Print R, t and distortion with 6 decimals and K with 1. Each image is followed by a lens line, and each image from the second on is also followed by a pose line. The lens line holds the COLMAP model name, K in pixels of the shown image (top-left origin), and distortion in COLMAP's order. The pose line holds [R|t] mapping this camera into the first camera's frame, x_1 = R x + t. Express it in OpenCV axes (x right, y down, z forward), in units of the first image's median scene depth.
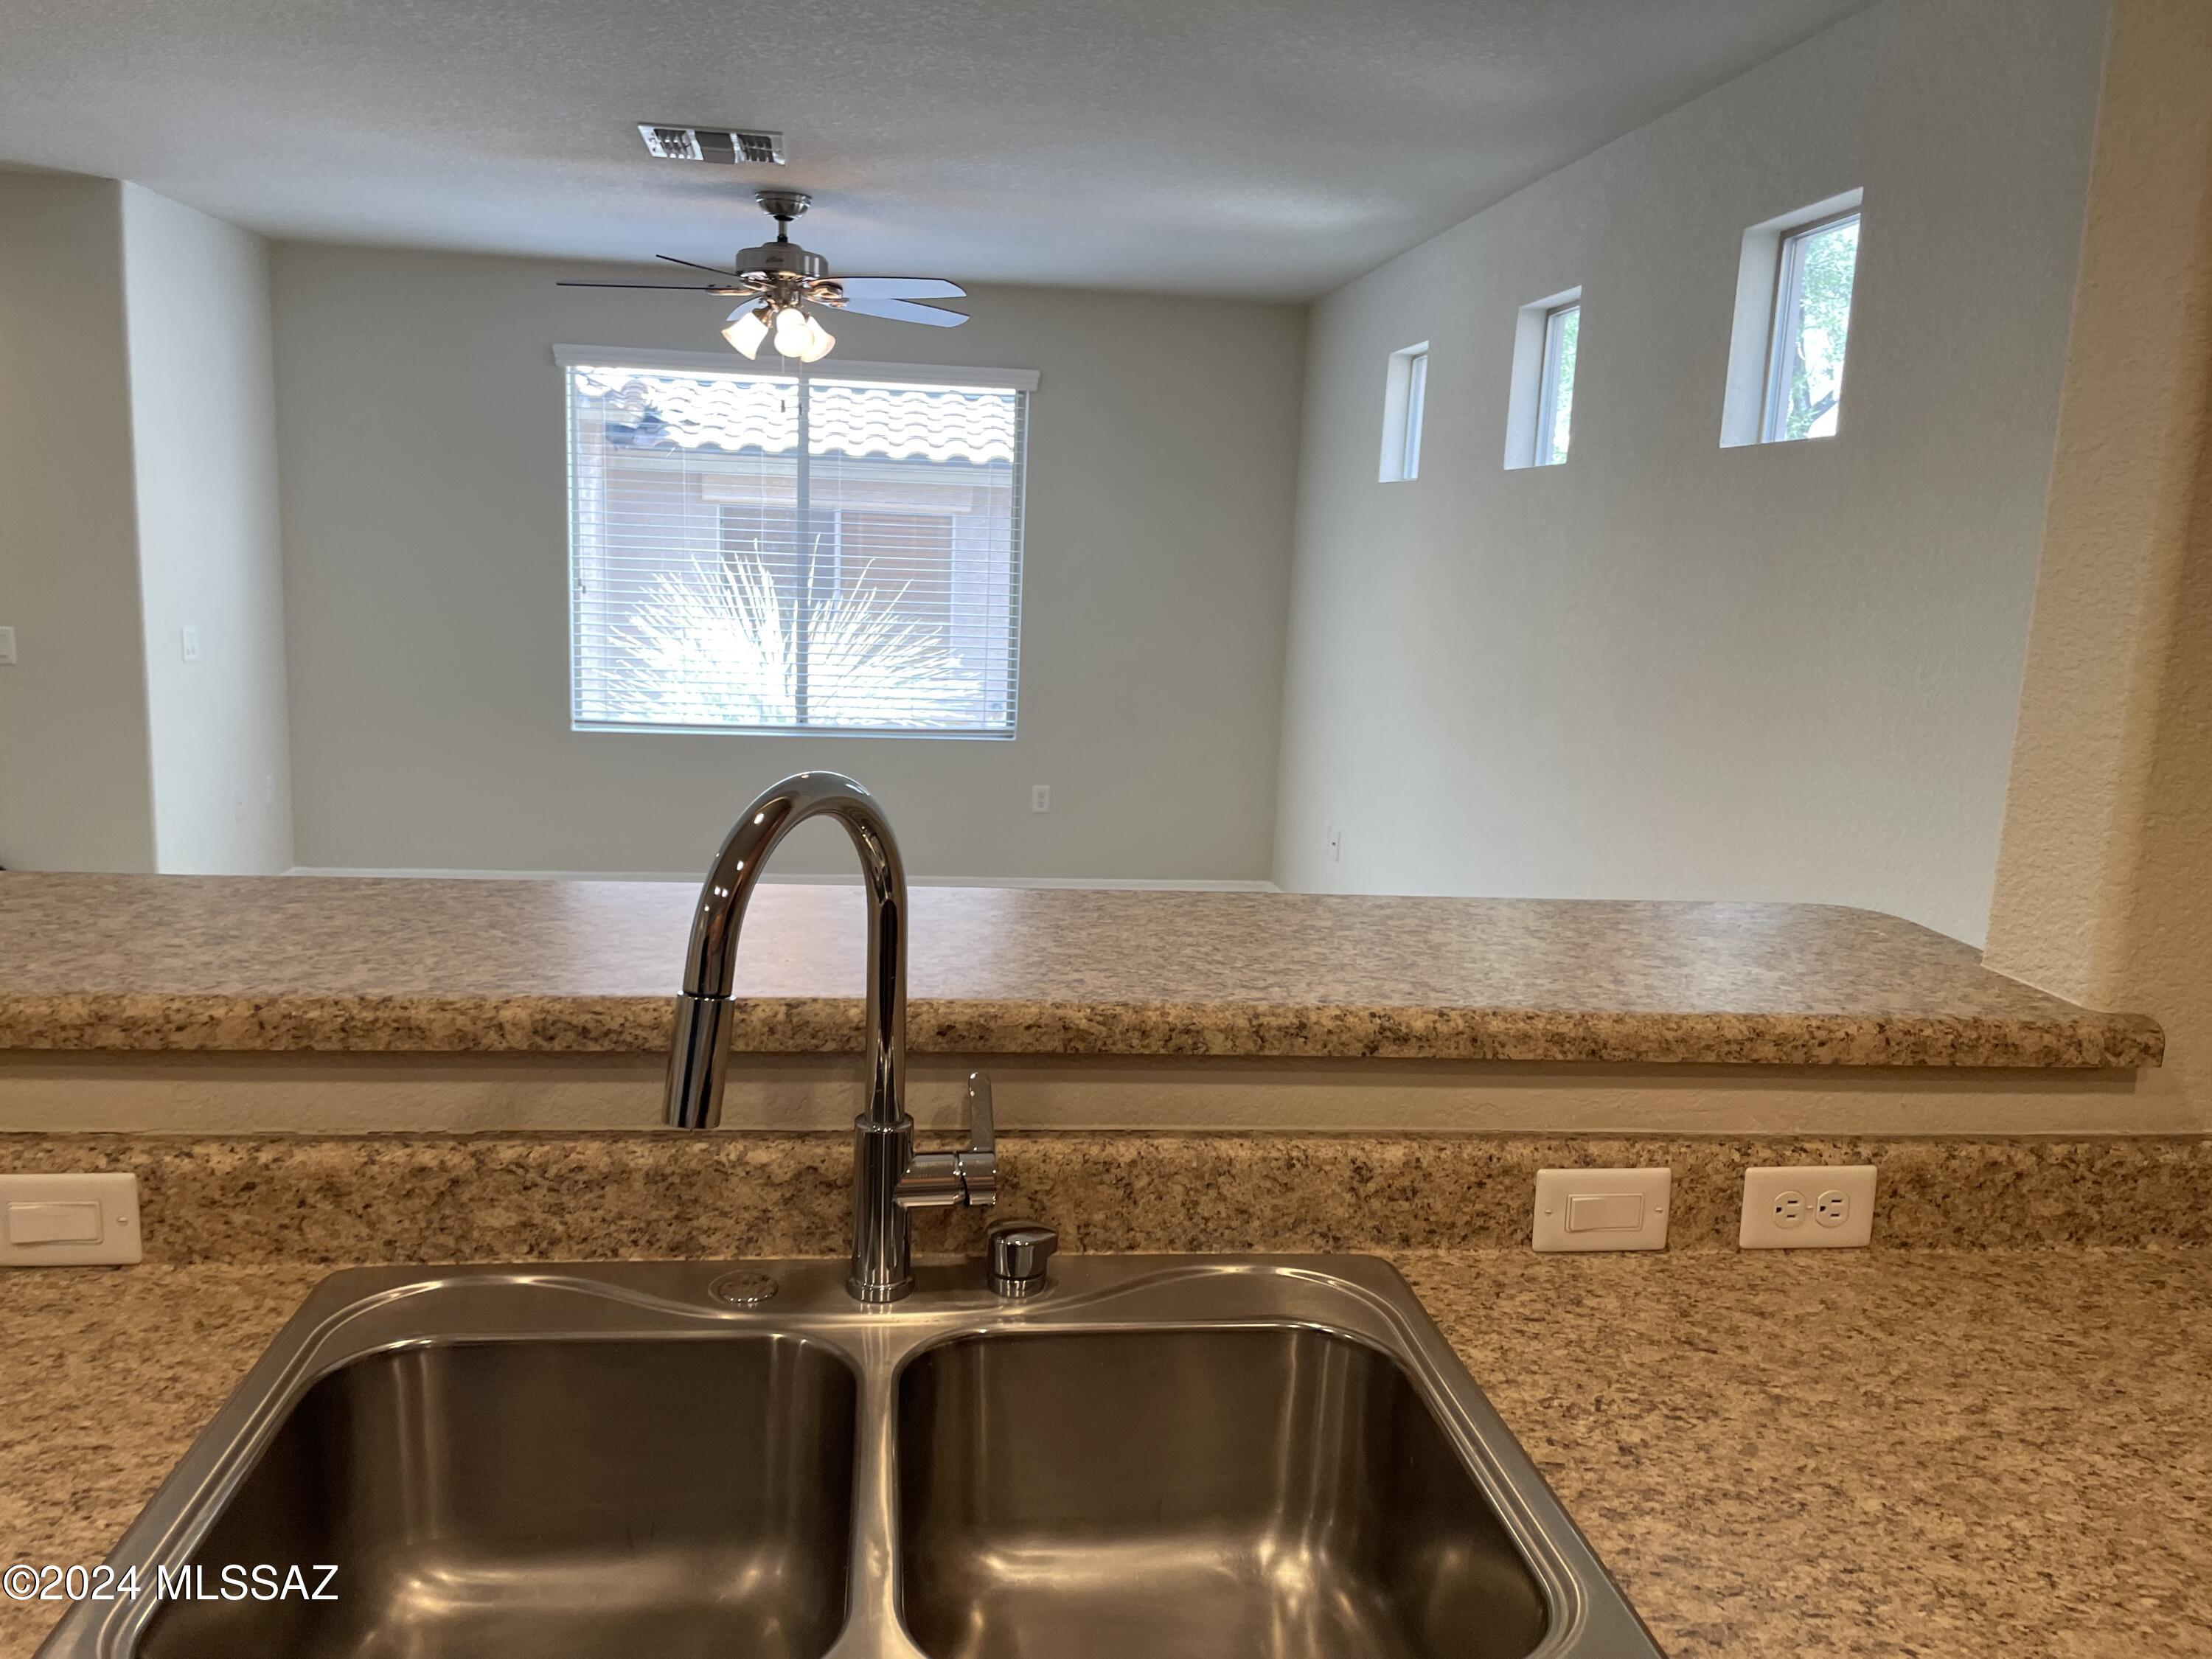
lens RADIAL K [[1677.6, 0, 1086.7], [0, 1677.6, 838.0], [0, 0, 1]] dist [0.081908, -0.110505]
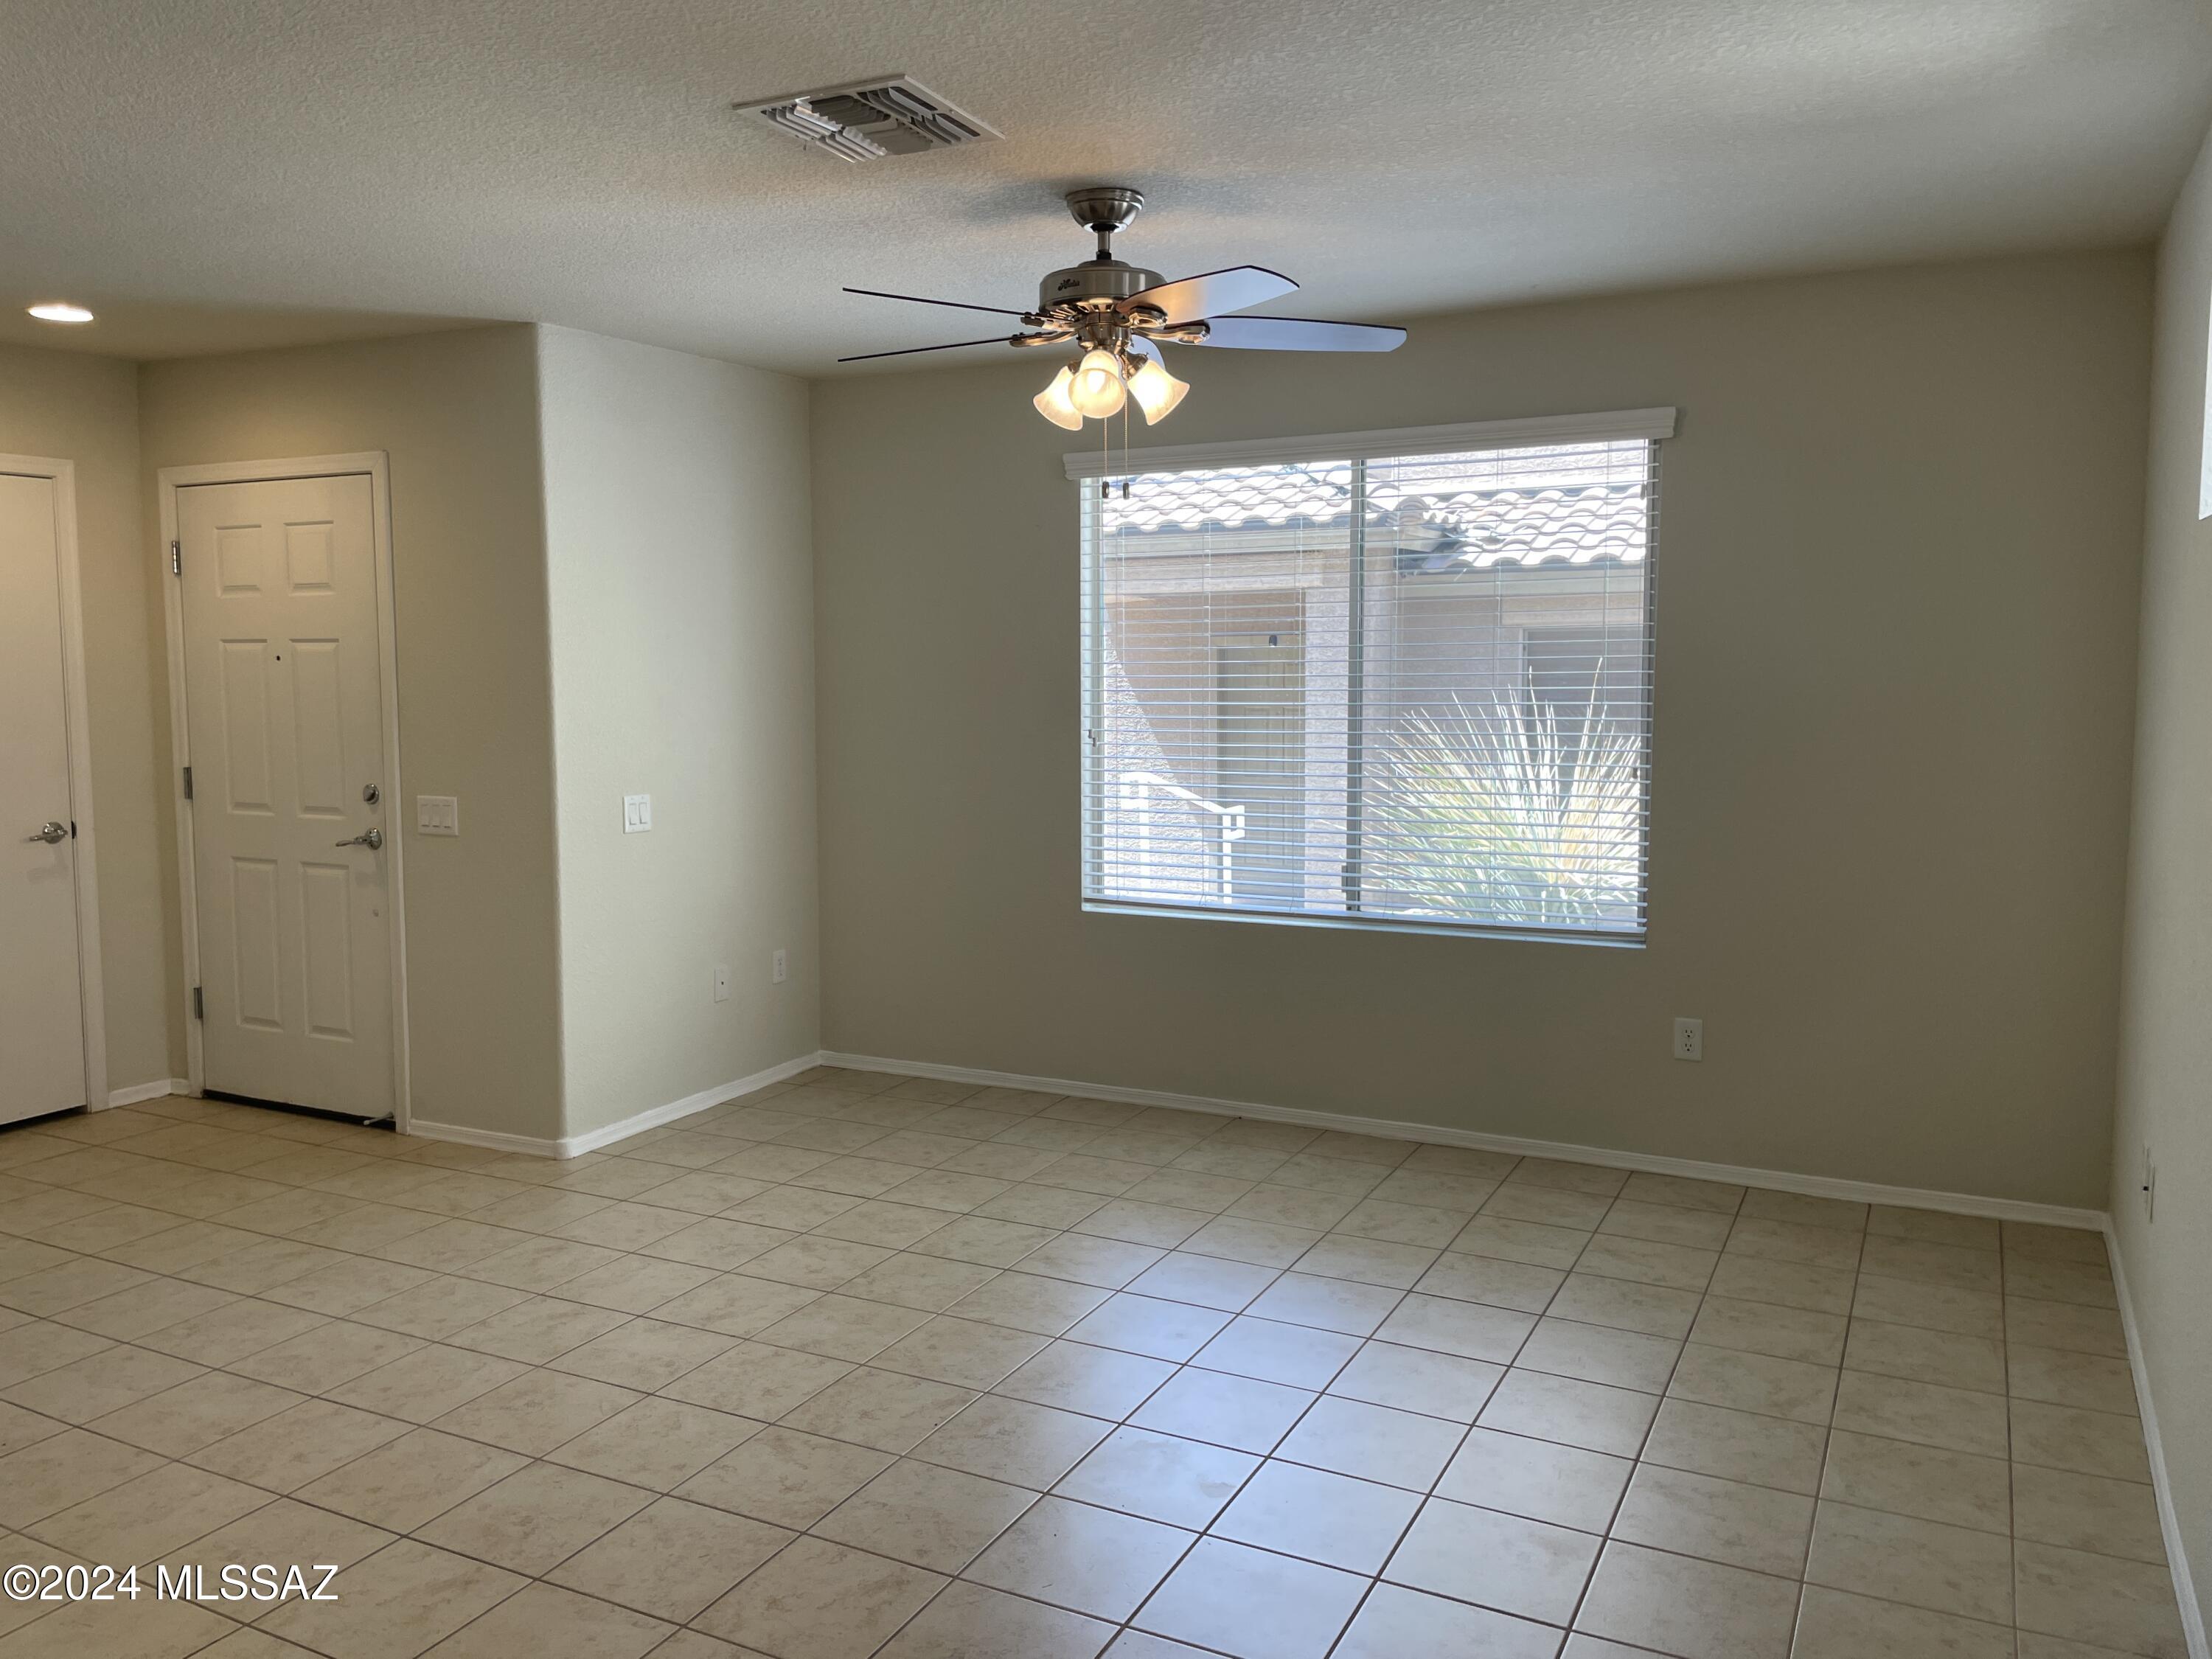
lens RADIAL K [[1677.6, 0, 1085.0], [0, 1677.6, 803.7], [0, 0, 1]] dist [0.081908, -0.110505]
pose [[0.829560, 0.003397, -0.558407, 0.182309], [-0.057385, 0.995206, -0.079196, -0.060745], [0.555461, 0.097742, 0.825778, 0.379675]]
